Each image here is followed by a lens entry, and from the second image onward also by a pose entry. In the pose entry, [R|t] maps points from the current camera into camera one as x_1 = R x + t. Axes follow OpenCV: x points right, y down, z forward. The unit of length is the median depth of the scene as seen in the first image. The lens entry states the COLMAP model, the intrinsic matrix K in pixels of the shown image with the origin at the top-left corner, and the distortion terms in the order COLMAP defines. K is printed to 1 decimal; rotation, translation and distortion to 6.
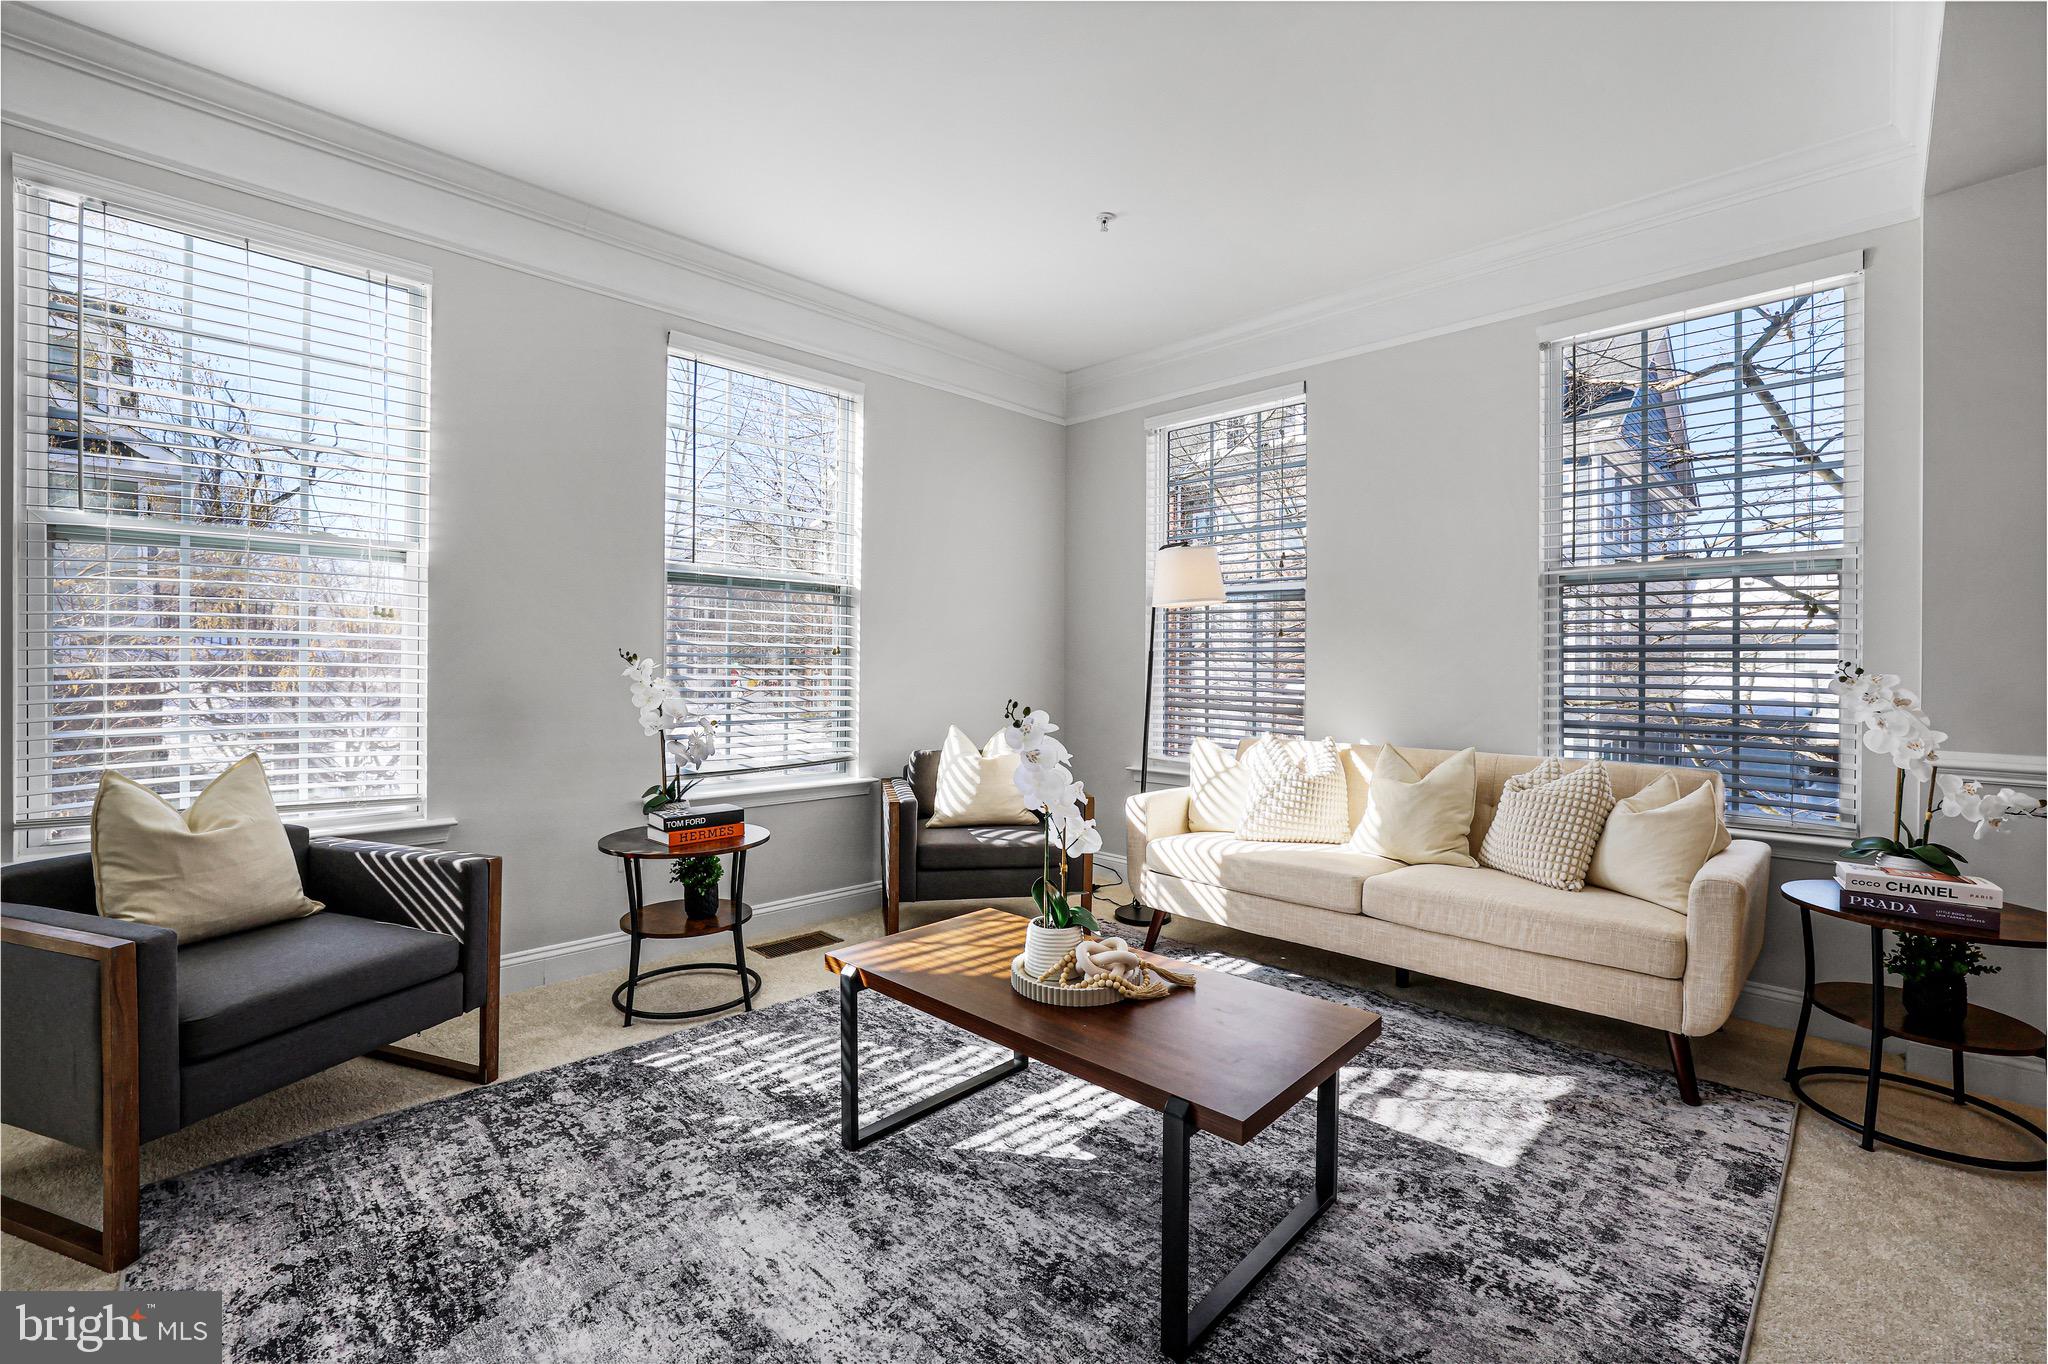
lens RADIAL K [[877.2, 0, 1018.0], [0, 877.2, 675.6], [0, 0, 1]] dist [-0.046077, 0.016582]
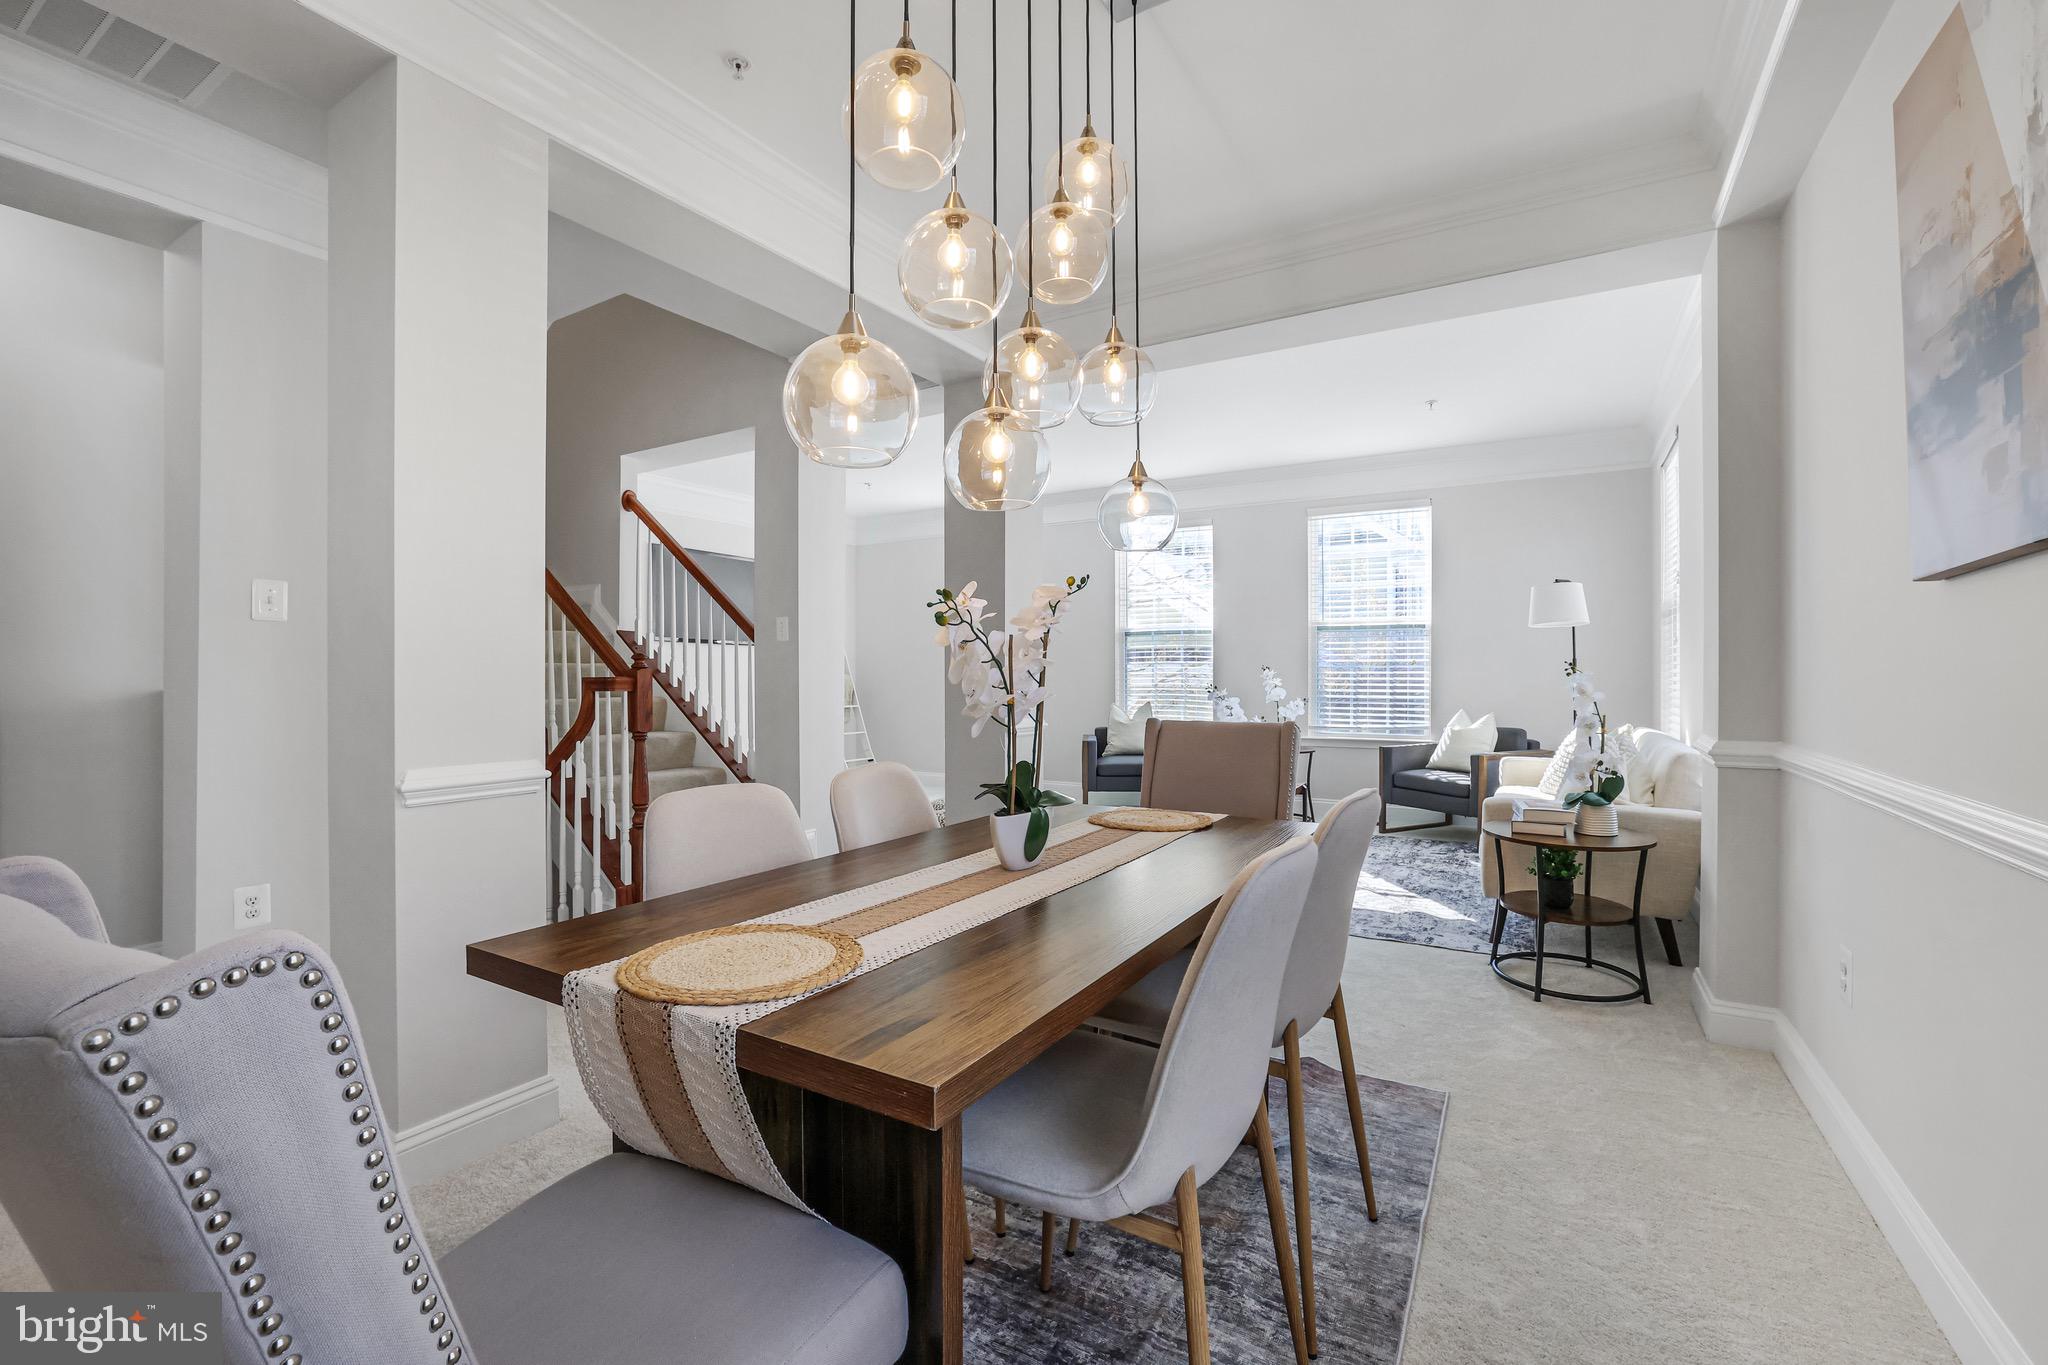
lens RADIAL K [[877.2, 0, 1018.0], [0, 877.2, 676.1], [0, 0, 1]] dist [-0.046077, 0.016582]
pose [[0.239842, -0.002002, -0.970810, 2.411043], [-0.006423, 0.999973, -0.003649, 0.016678], [0.970791, 0.007111, 0.239823, -0.283067]]
